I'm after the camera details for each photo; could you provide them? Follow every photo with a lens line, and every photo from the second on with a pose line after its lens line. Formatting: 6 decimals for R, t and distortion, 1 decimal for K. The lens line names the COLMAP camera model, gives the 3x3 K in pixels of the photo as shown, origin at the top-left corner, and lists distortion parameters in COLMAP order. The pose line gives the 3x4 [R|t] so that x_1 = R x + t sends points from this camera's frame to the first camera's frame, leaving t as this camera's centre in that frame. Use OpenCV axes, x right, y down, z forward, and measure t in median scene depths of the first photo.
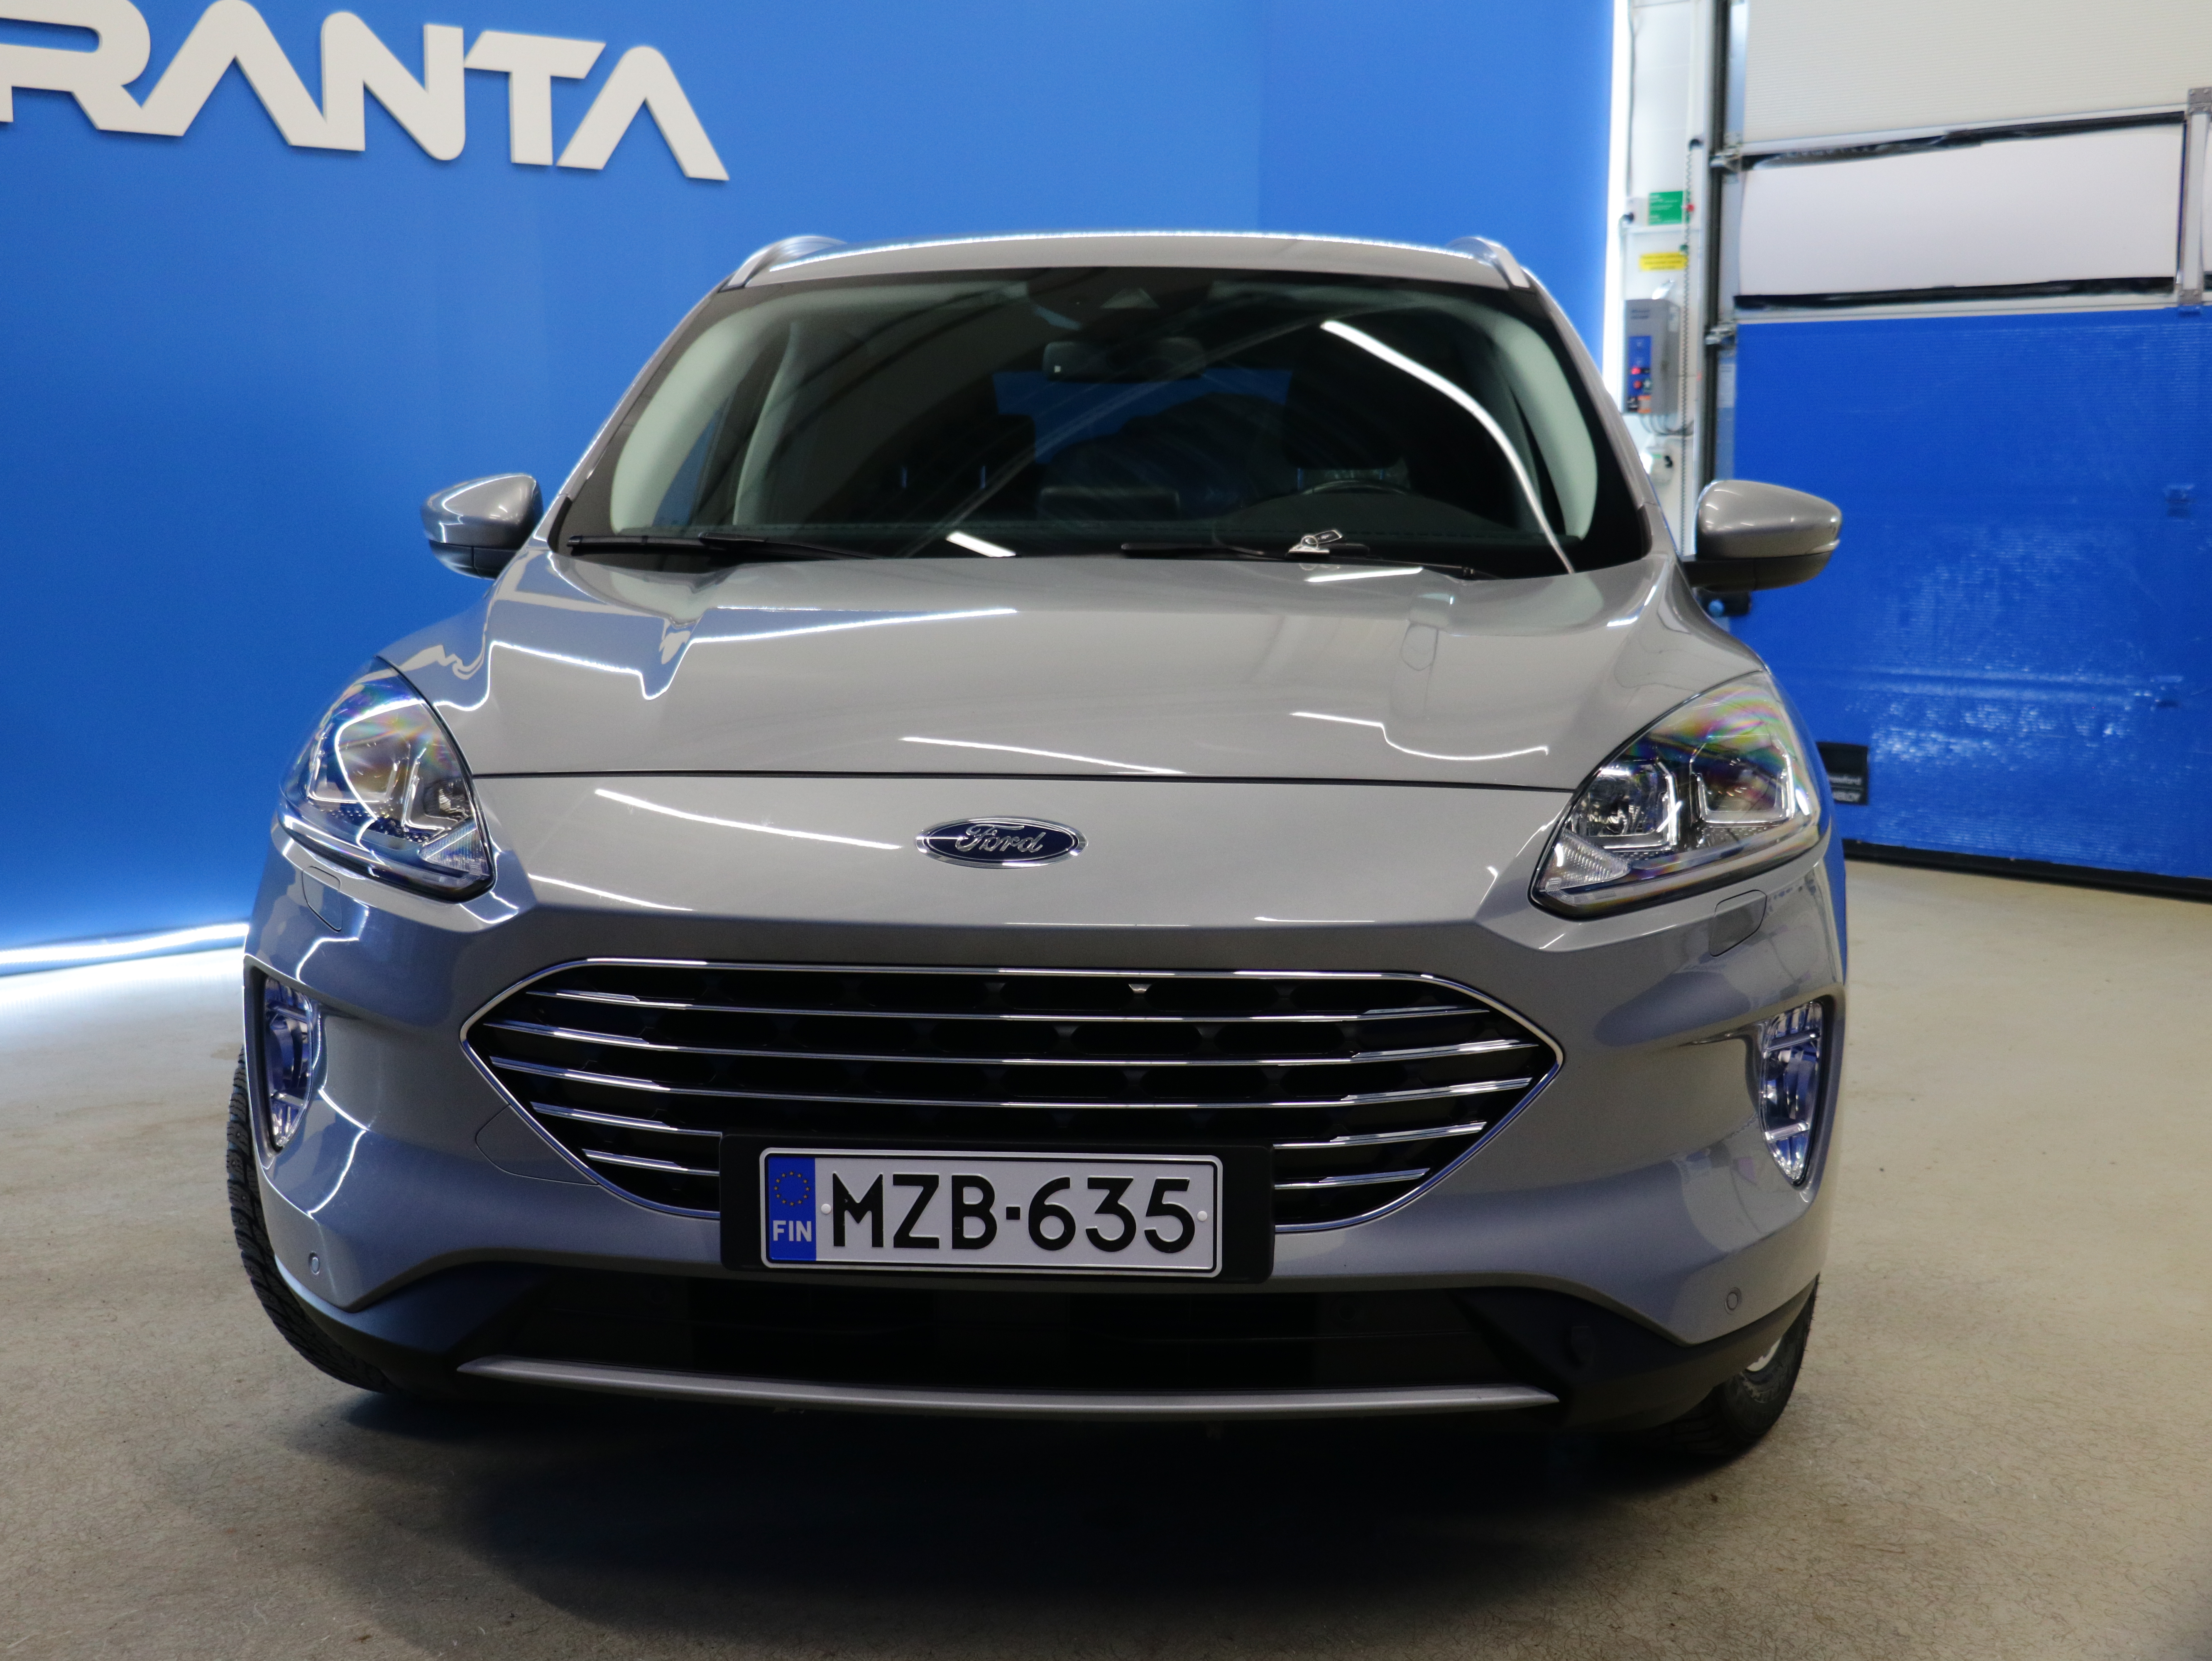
lens RADIAL K [[2674.2, 0, 1106.0], [0, 2674.2, 830.5], [0, 0, 1]] dist [-0.011419, 0.015255]
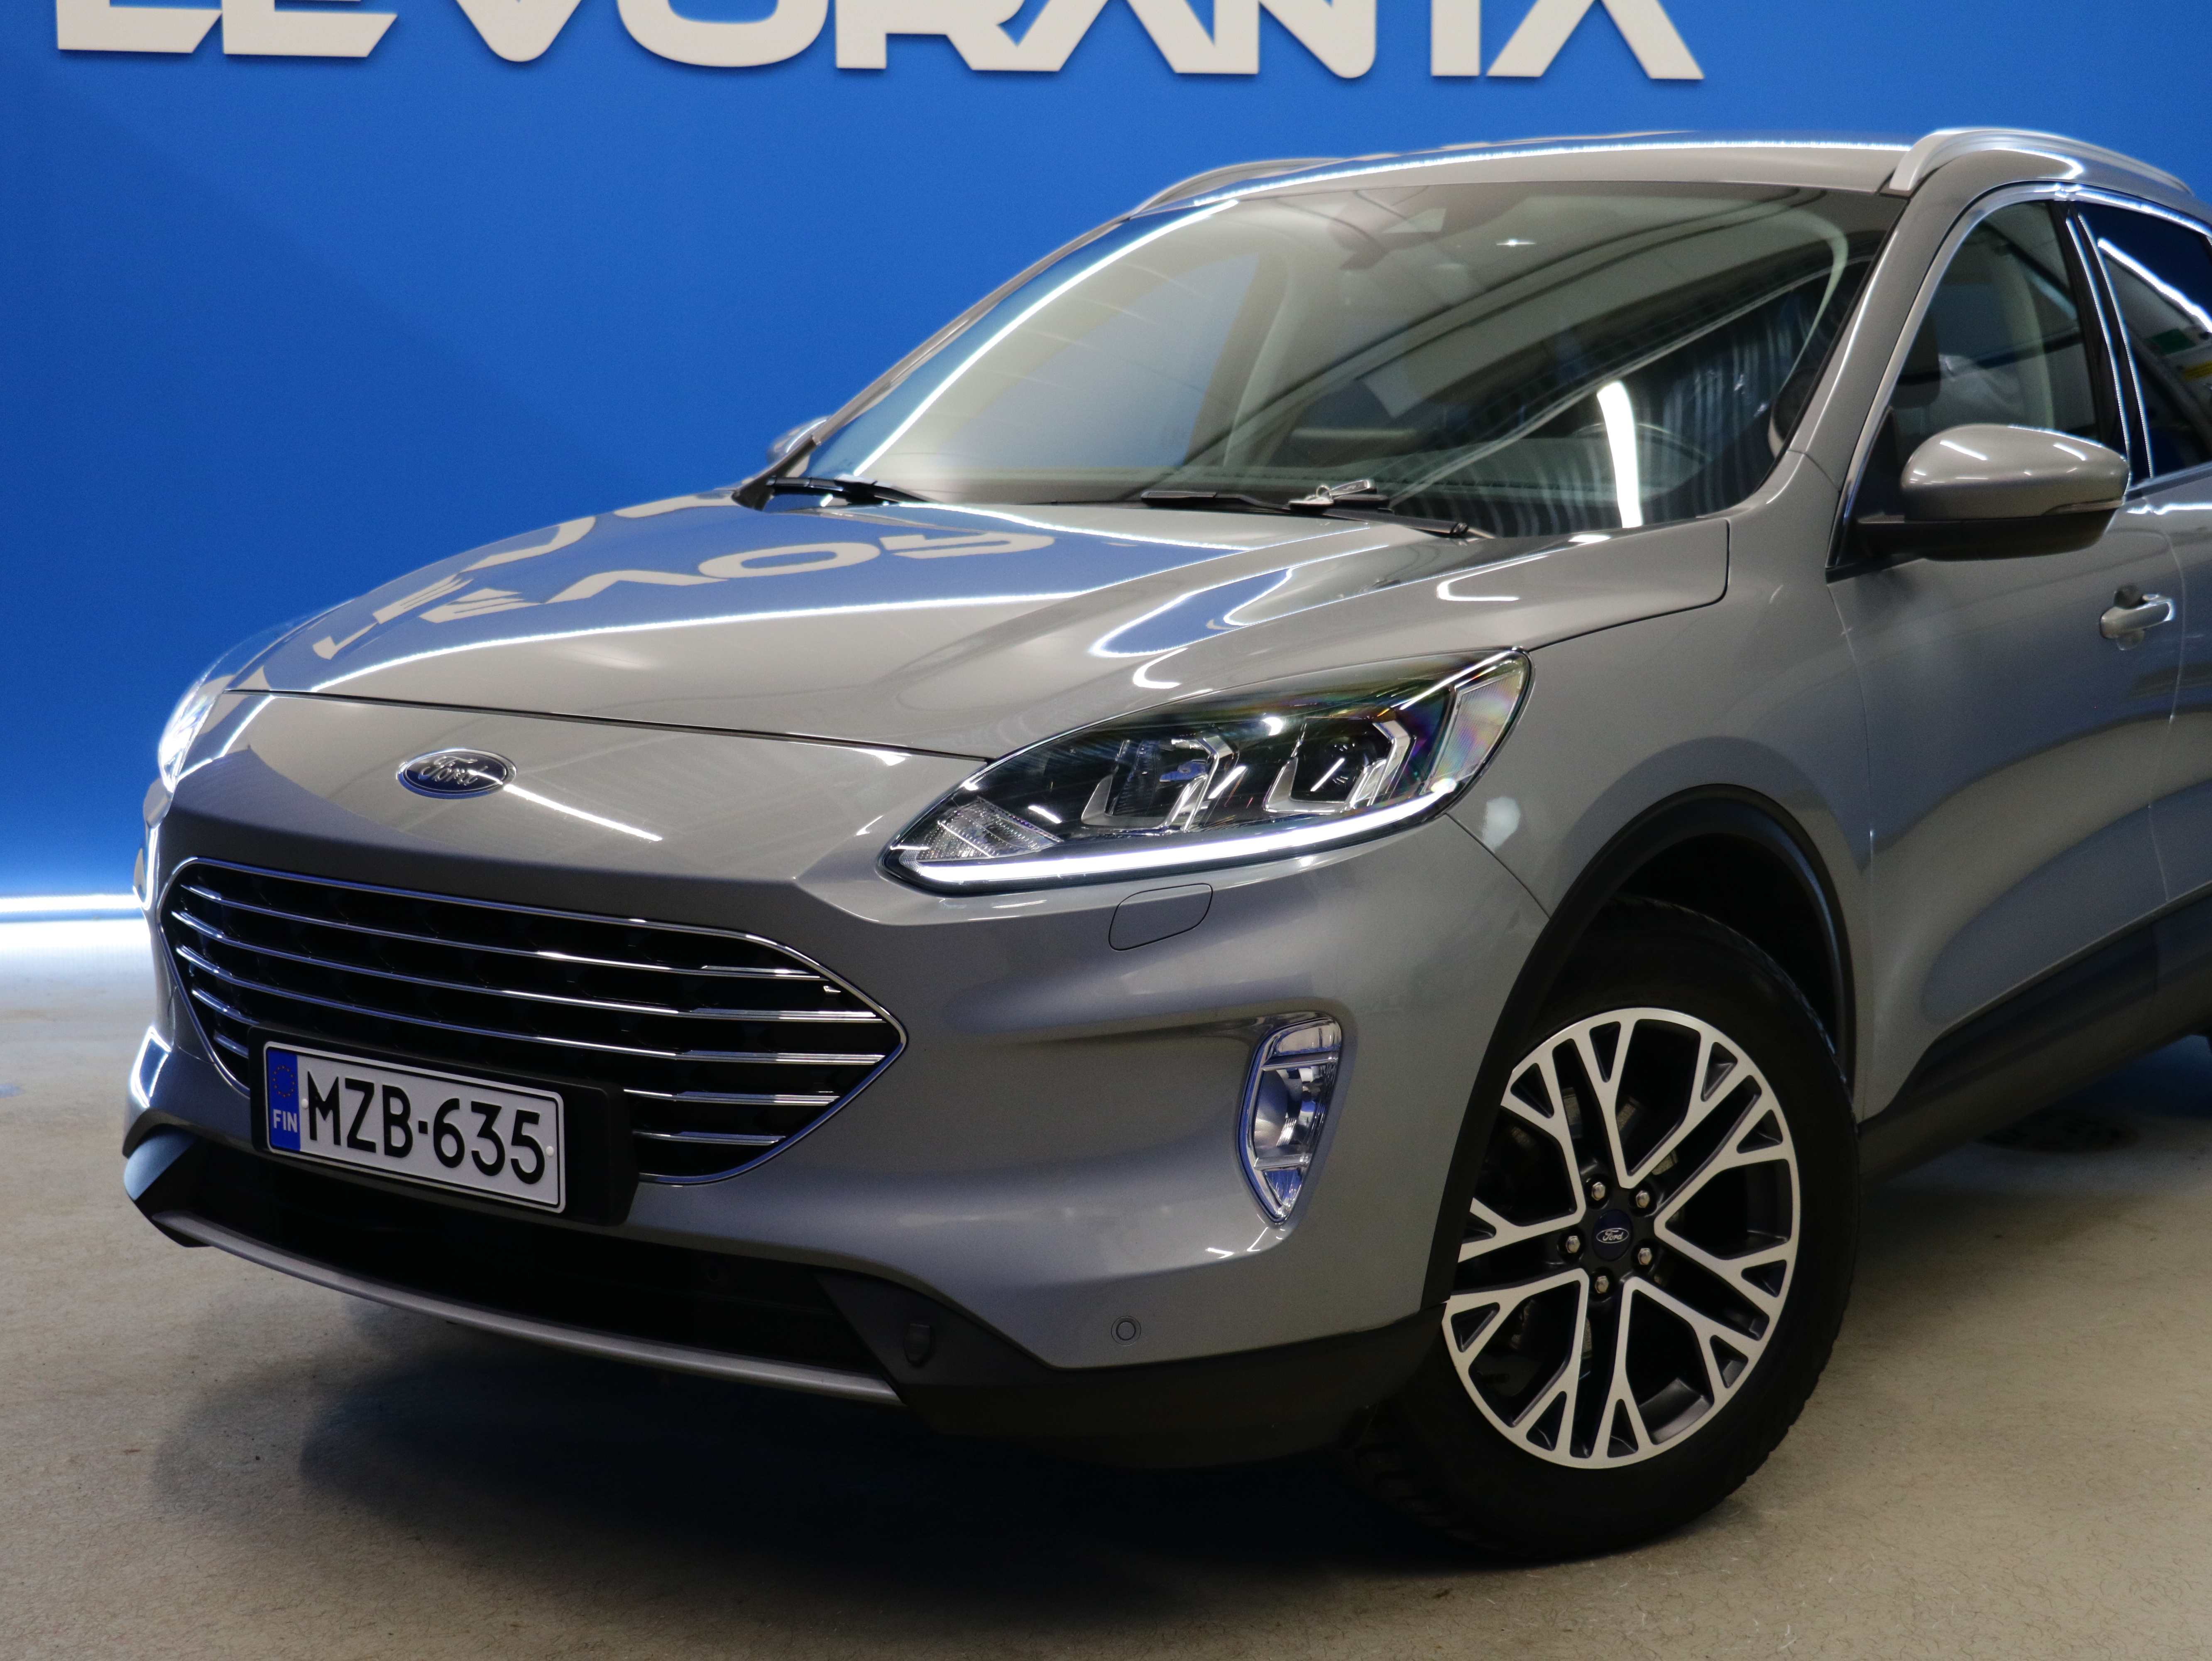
lens RADIAL K [[3050.1, 0, 1106.0], [0, 3050.1, 830.5], [0, 0, 1]] dist [-0.016441, 0.104014]
pose [[0.858846, 0.069944, -0.507435, 0.786764], [-0.067158, 0.997458, 0.023820, -0.018808], [0.507811, 0.013620, 0.861361, 0.106904]]
